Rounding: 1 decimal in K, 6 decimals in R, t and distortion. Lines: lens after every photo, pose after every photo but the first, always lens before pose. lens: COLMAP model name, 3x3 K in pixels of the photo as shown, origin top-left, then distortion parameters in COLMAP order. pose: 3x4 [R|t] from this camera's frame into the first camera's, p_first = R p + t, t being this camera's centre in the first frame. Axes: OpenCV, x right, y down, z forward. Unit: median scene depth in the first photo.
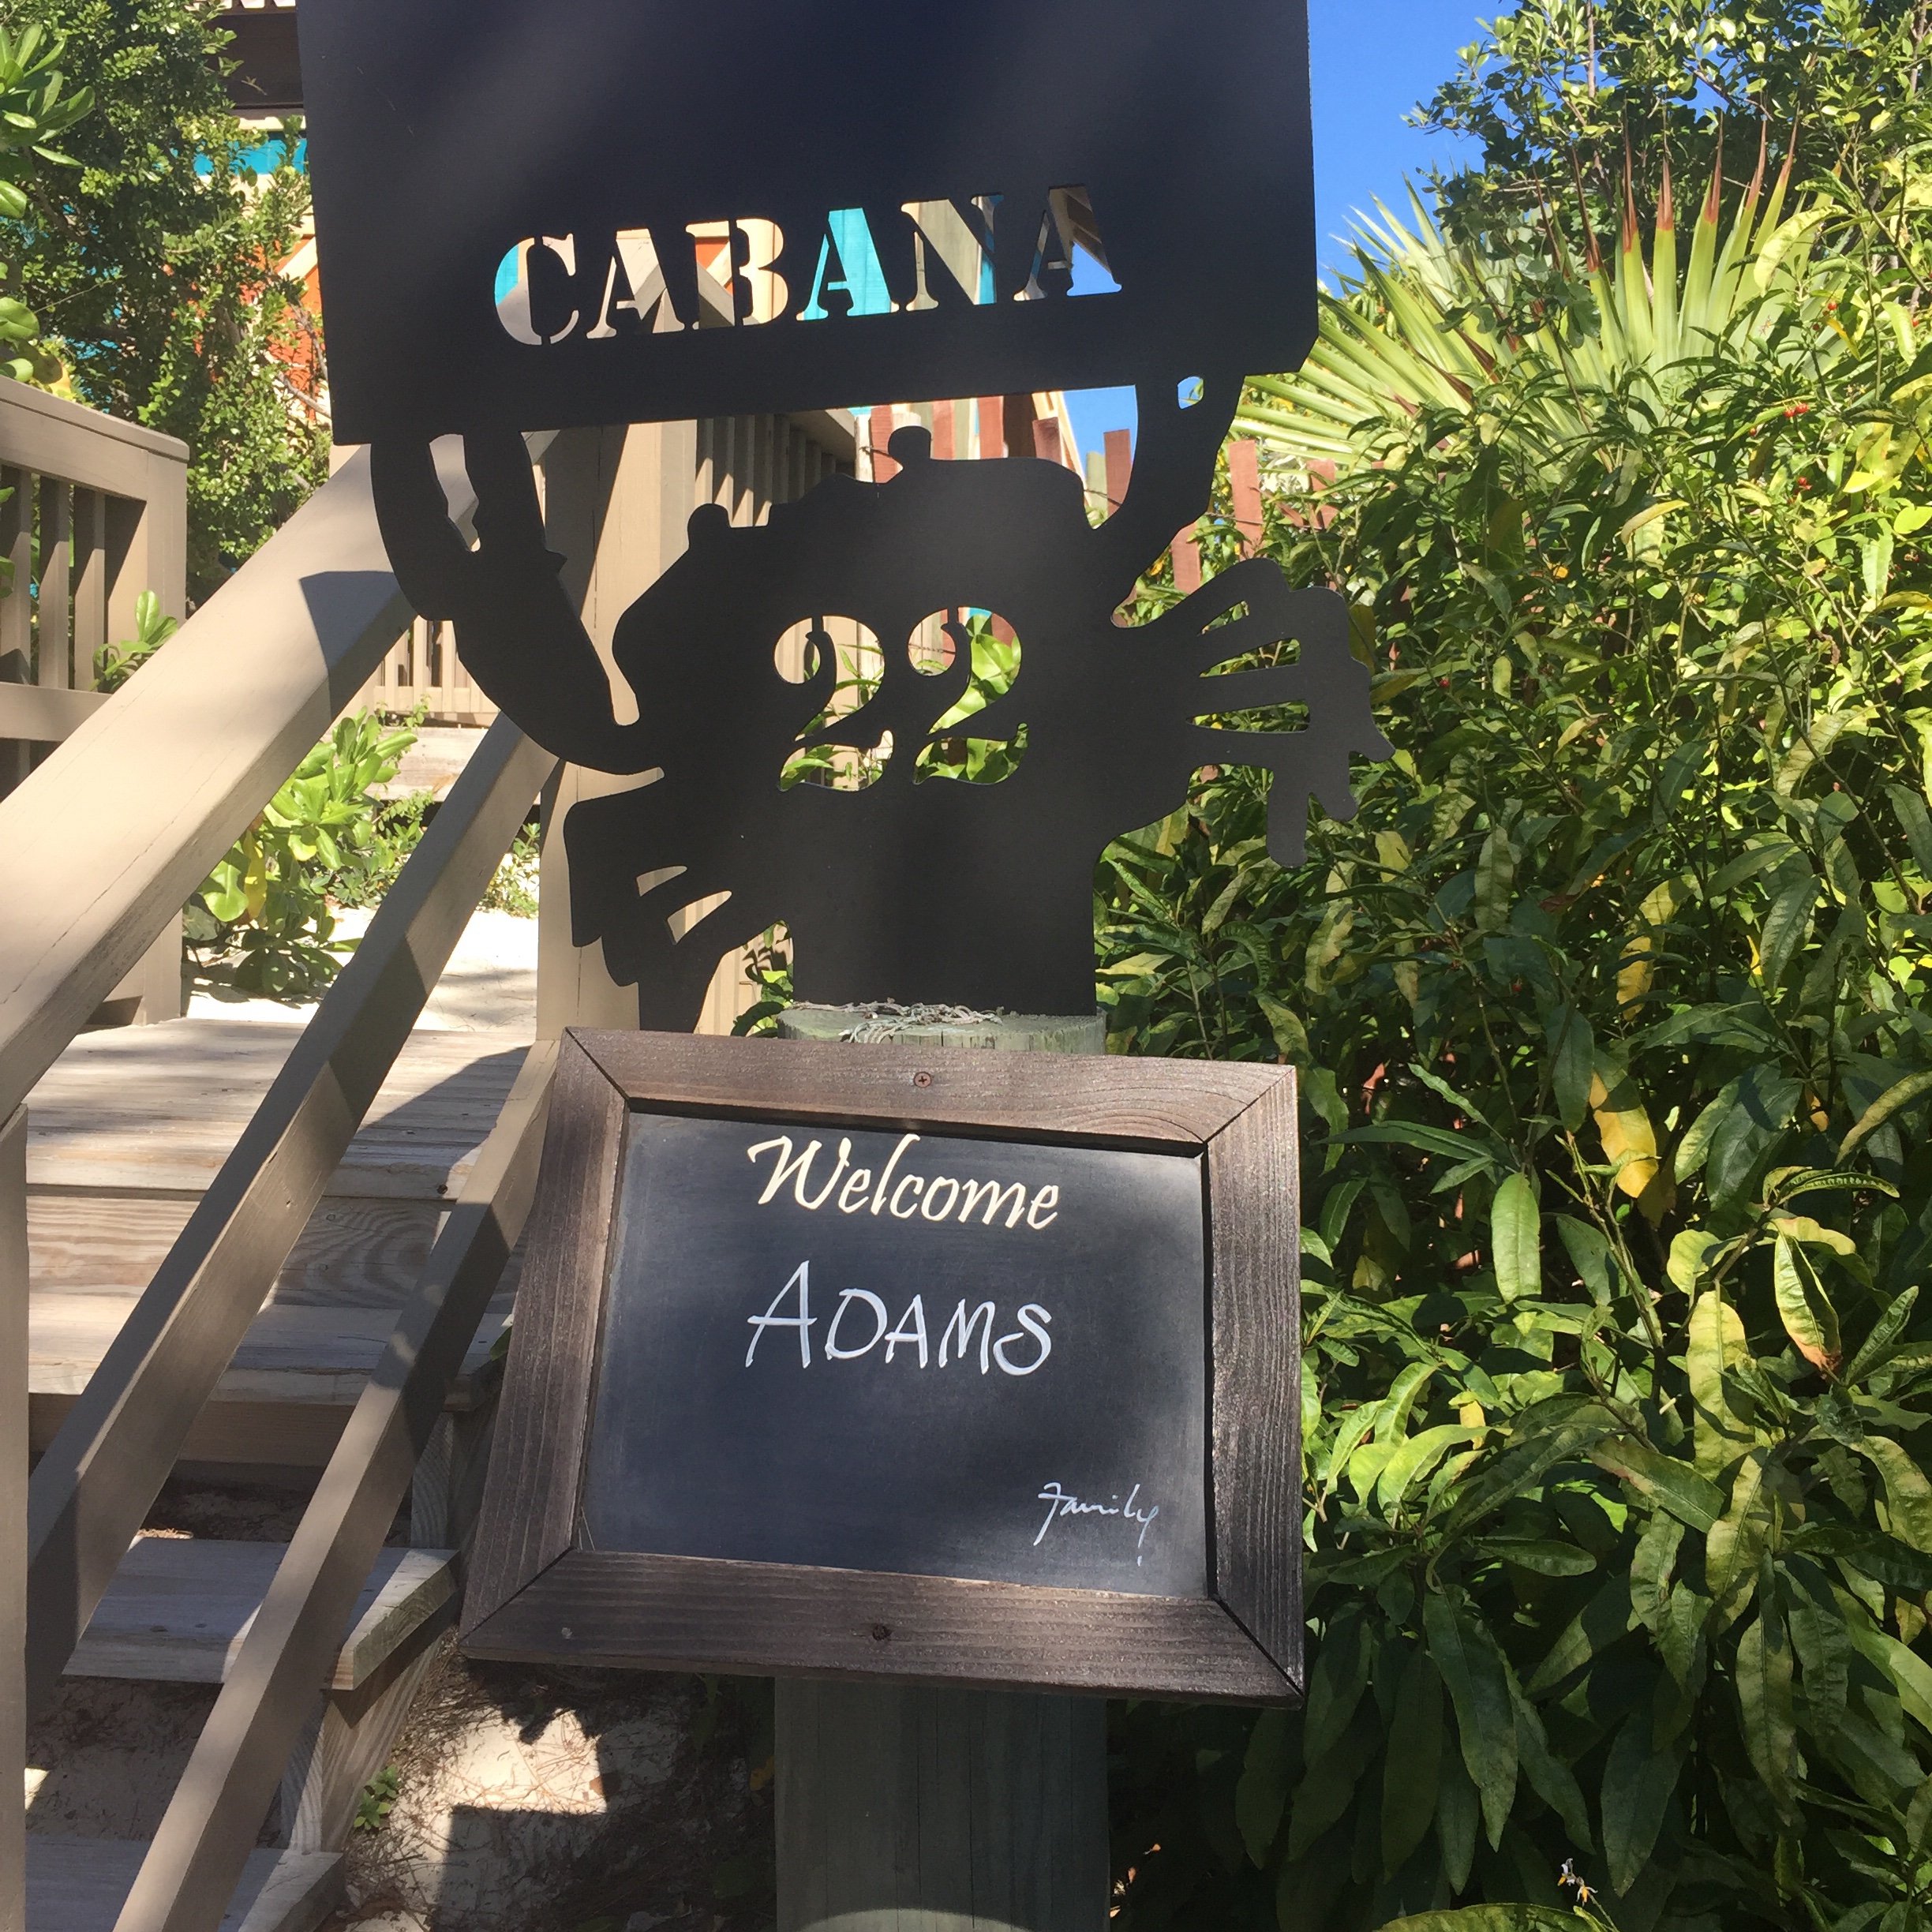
lens RADIAL K [[2867.7, 0, 970.2], [0, 2867.7, 964.0], [0, 0, 1]] dist [0.034984, 0.000000]
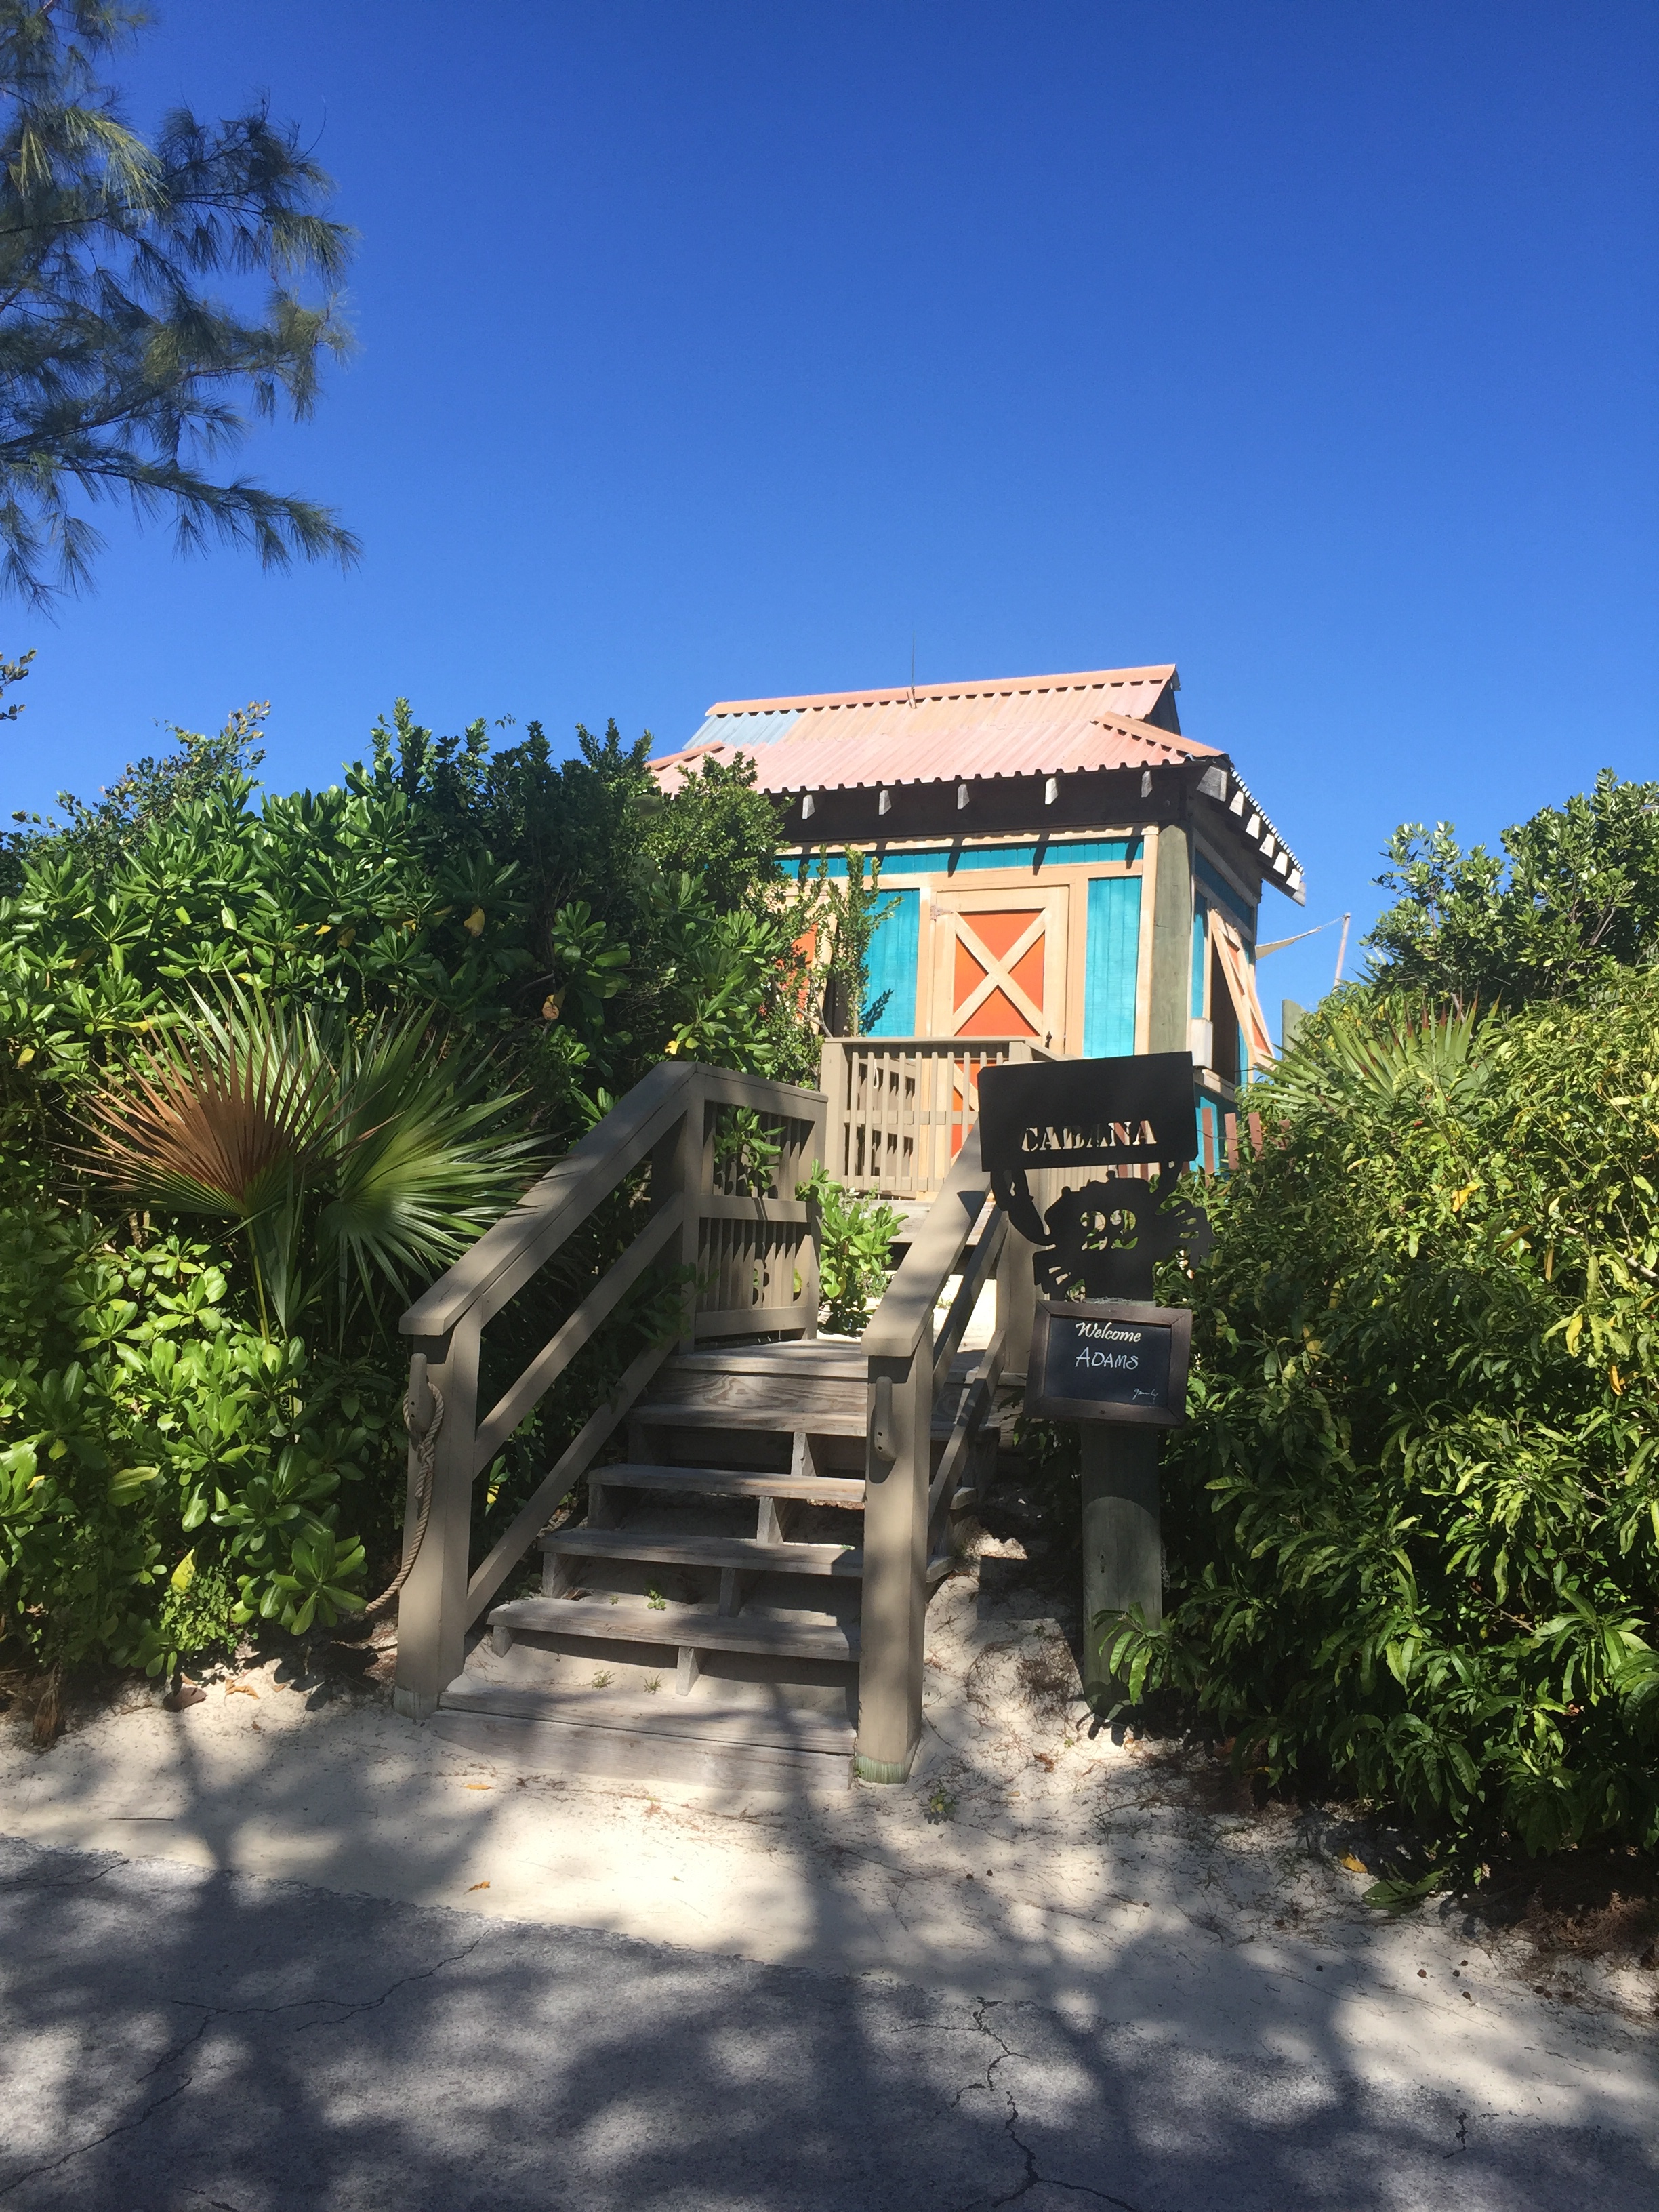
lens RADIAL K [[1898.3, 0, 852.8], [0, 1898.3, 1098.9], [0, 0, 1]] dist [0.076497, -0.097544]
pose [[0.983953, -0.006835, -0.178299, 0.112069], [-0.016275, 0.991662, -0.127831, 0.090042], [0.177686, 0.128681, 0.975638, -1.986900]]
